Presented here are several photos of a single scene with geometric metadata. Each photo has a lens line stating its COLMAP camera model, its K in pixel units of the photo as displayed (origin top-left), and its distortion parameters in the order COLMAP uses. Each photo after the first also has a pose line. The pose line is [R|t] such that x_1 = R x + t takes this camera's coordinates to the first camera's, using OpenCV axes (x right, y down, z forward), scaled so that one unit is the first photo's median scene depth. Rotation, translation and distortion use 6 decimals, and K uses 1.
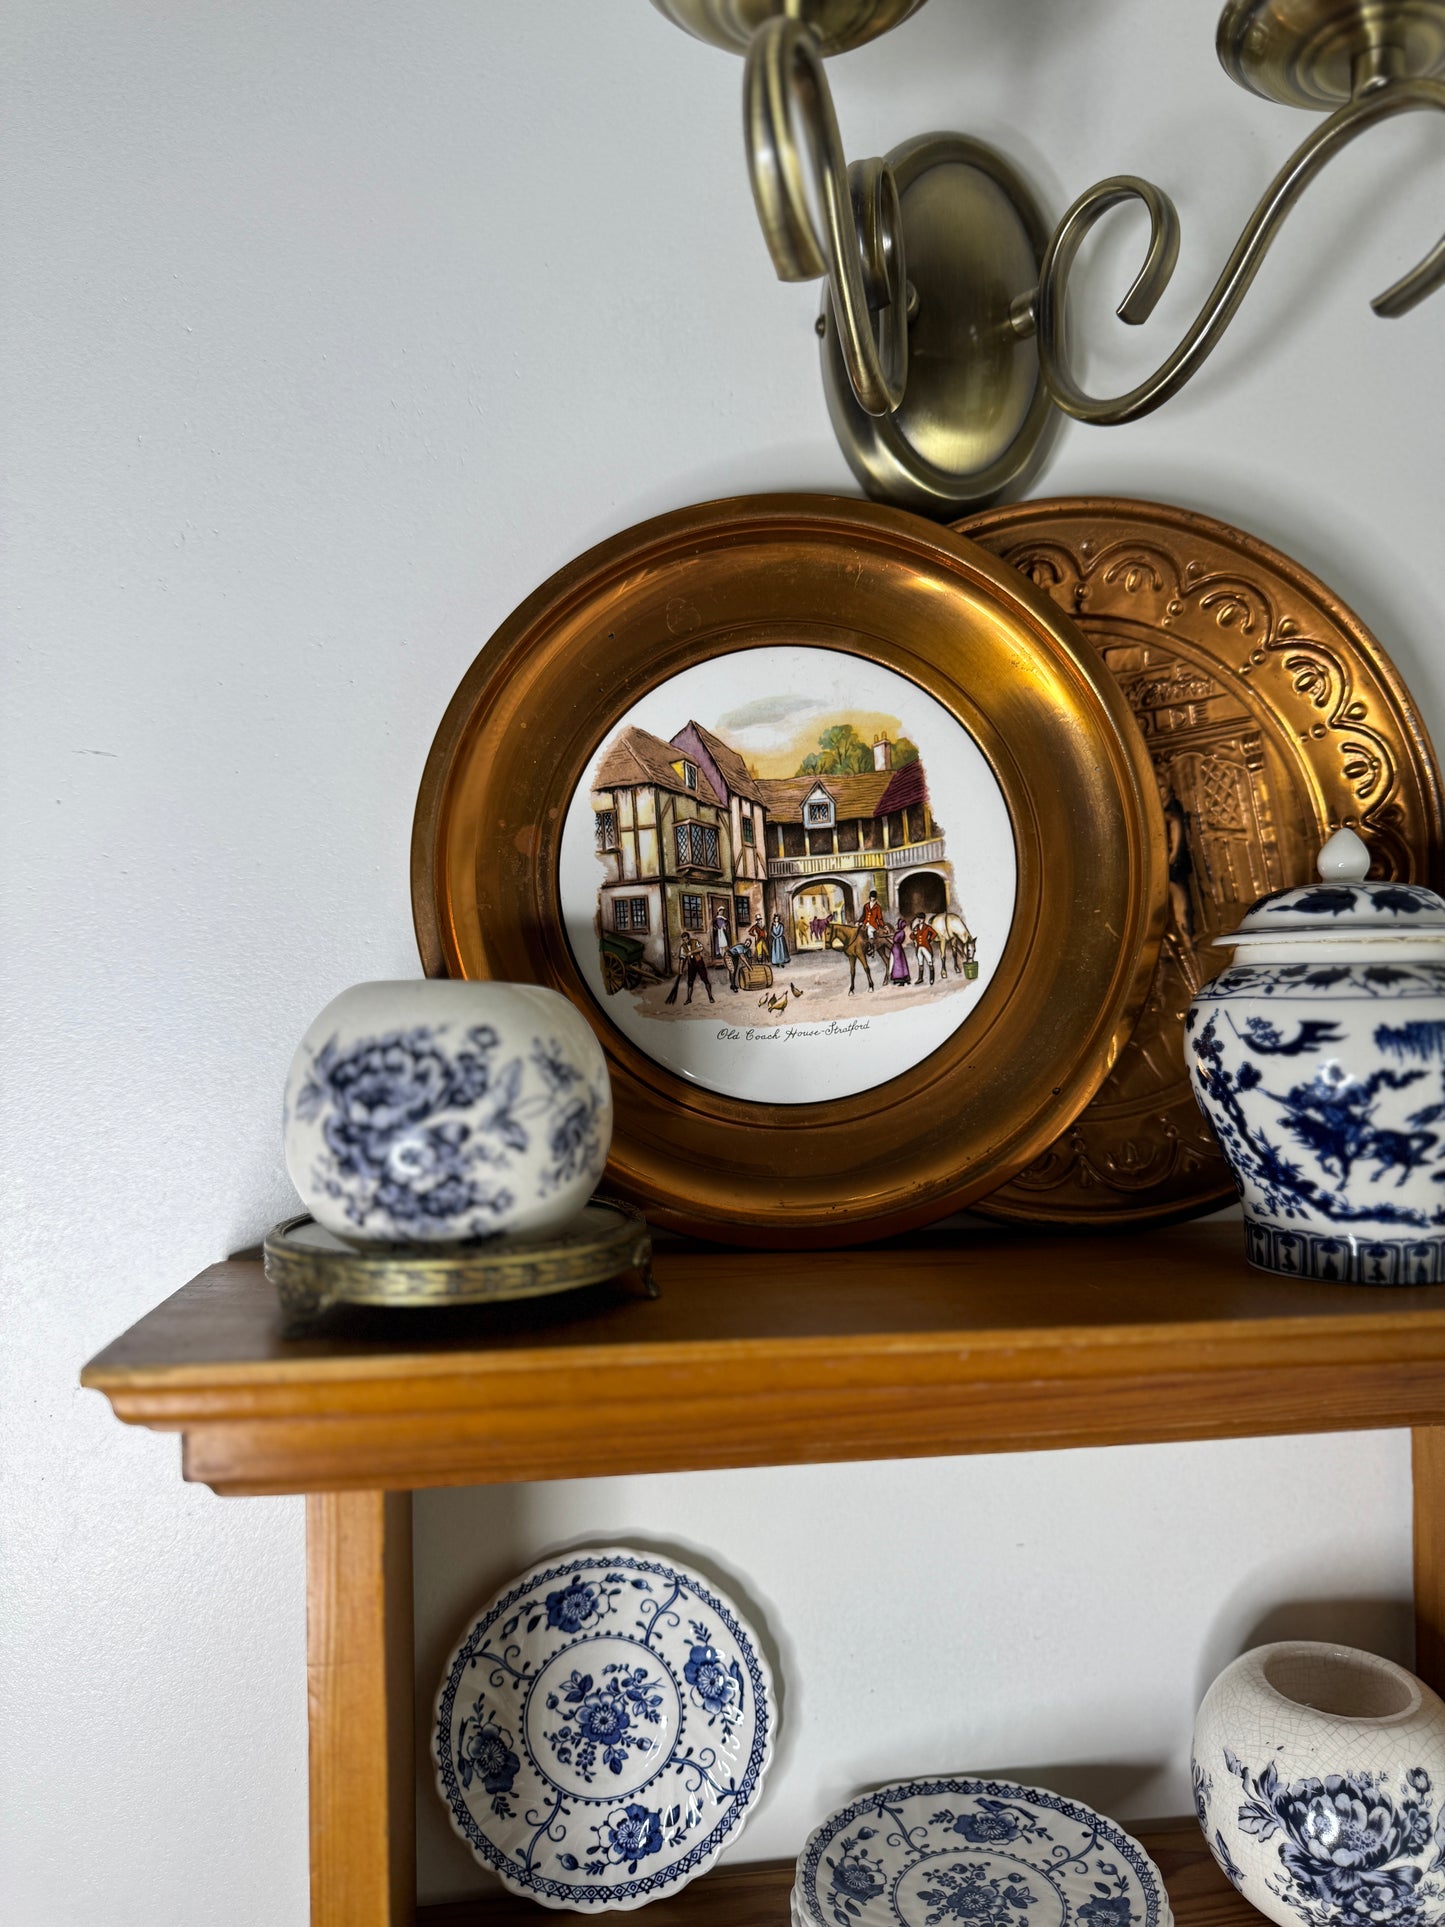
lens RADIAL K [[1370.3, 0, 730.7], [0, 1370.3, 967.6], [0, 0, 1]] dist [0.121370, -0.196641]
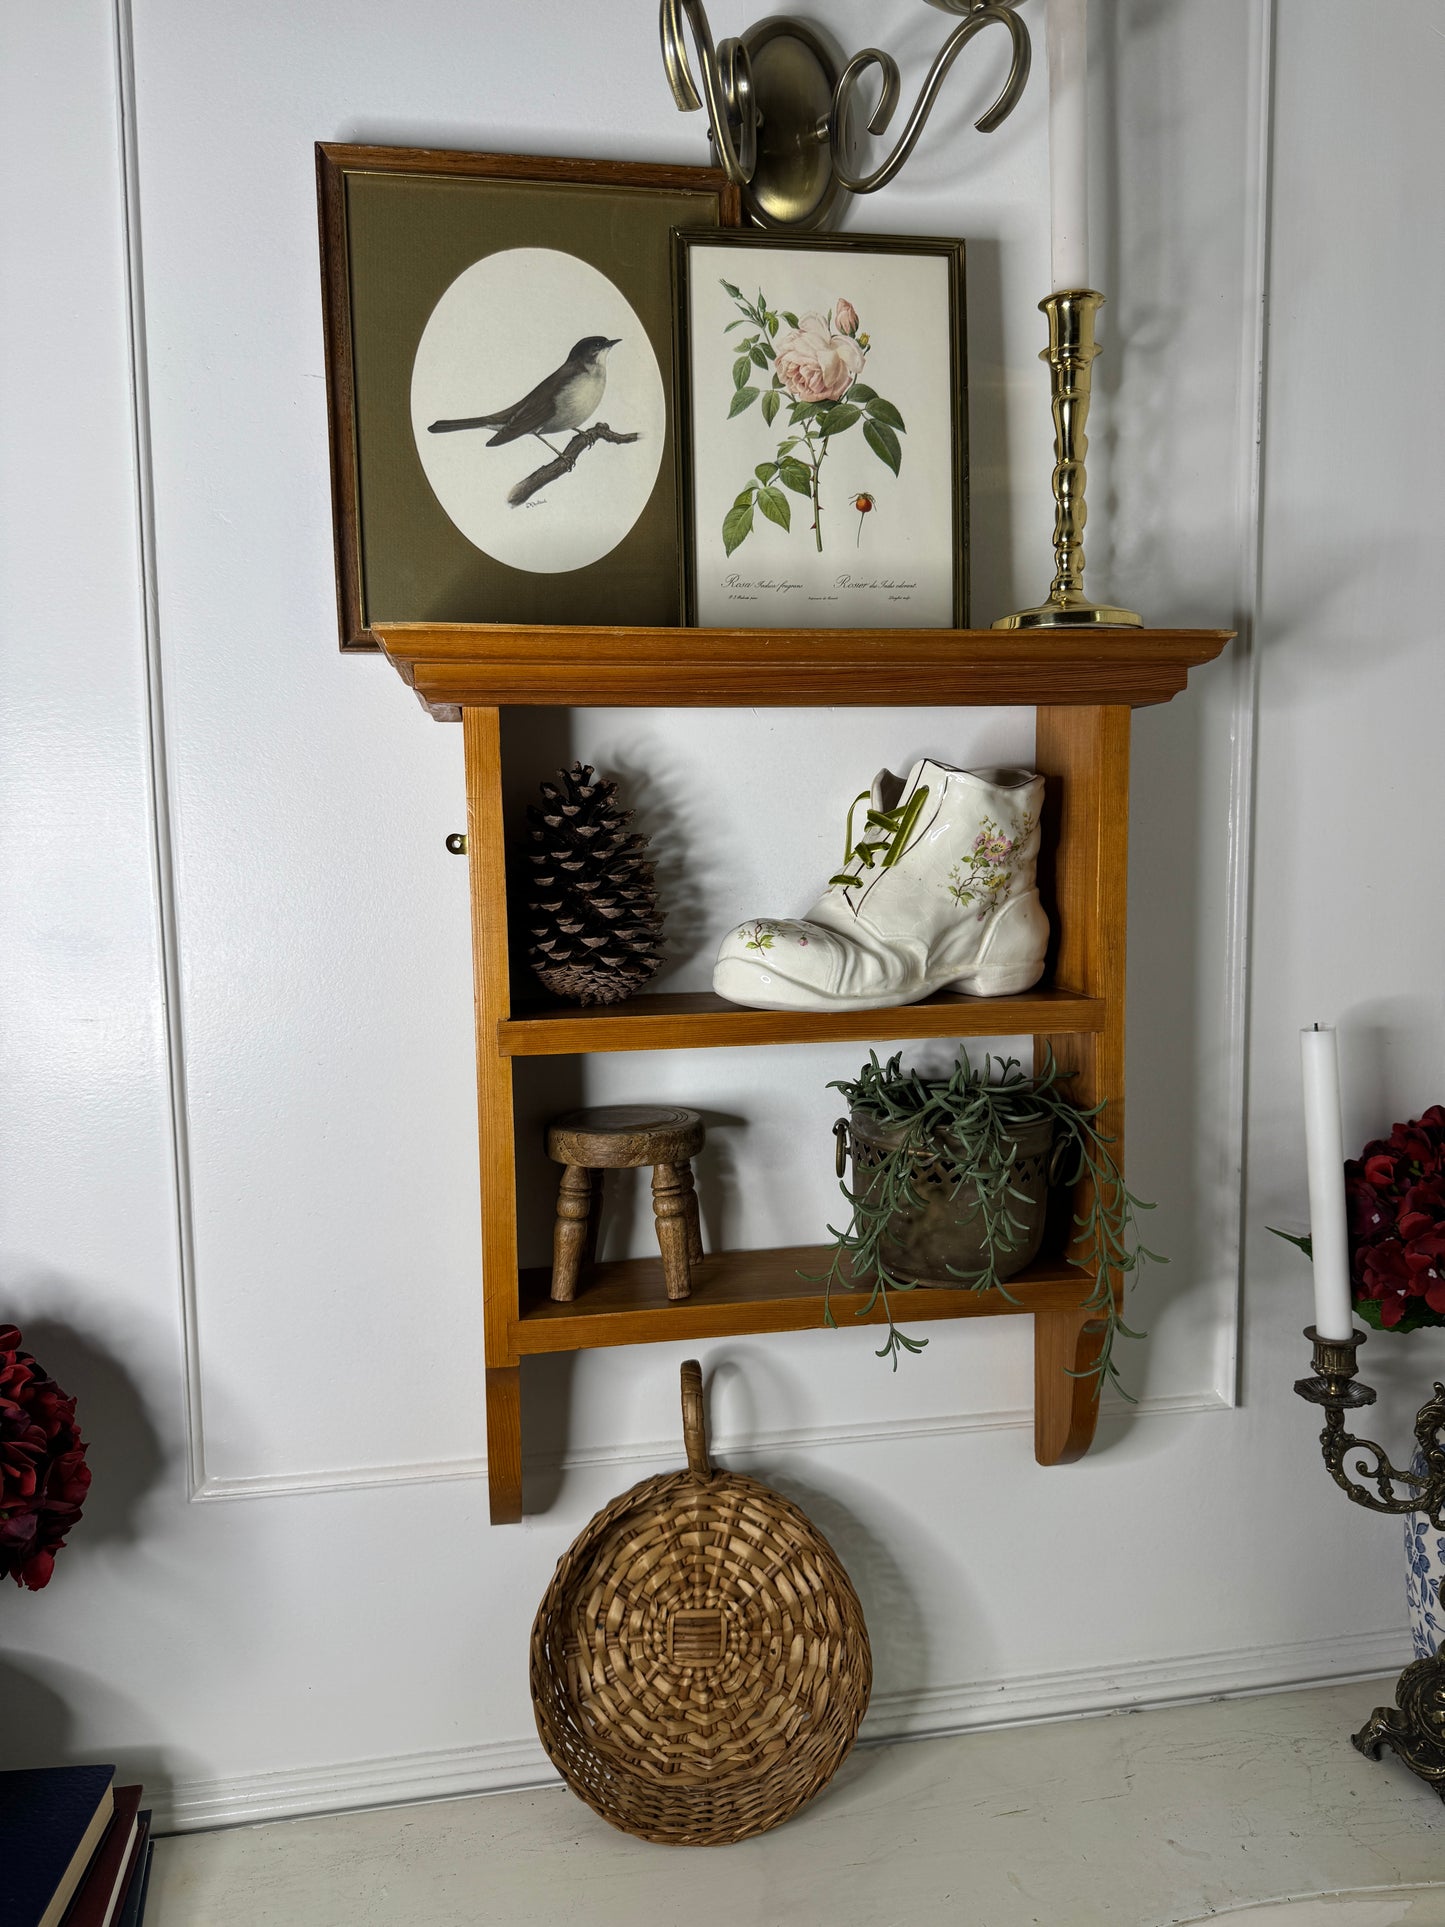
lens RADIAL K [[1372.7, 0, 729.0], [0, 1372.7, 970.6], [0, 0, 1]] dist [0.091658, -0.131314]
pose [[0.999441, -0.008346, 0.032372, 0.024596], [0.004481, 0.993041, 0.117680, 0.407912], [-0.033129, -0.117469, 0.992524, -0.921943]]
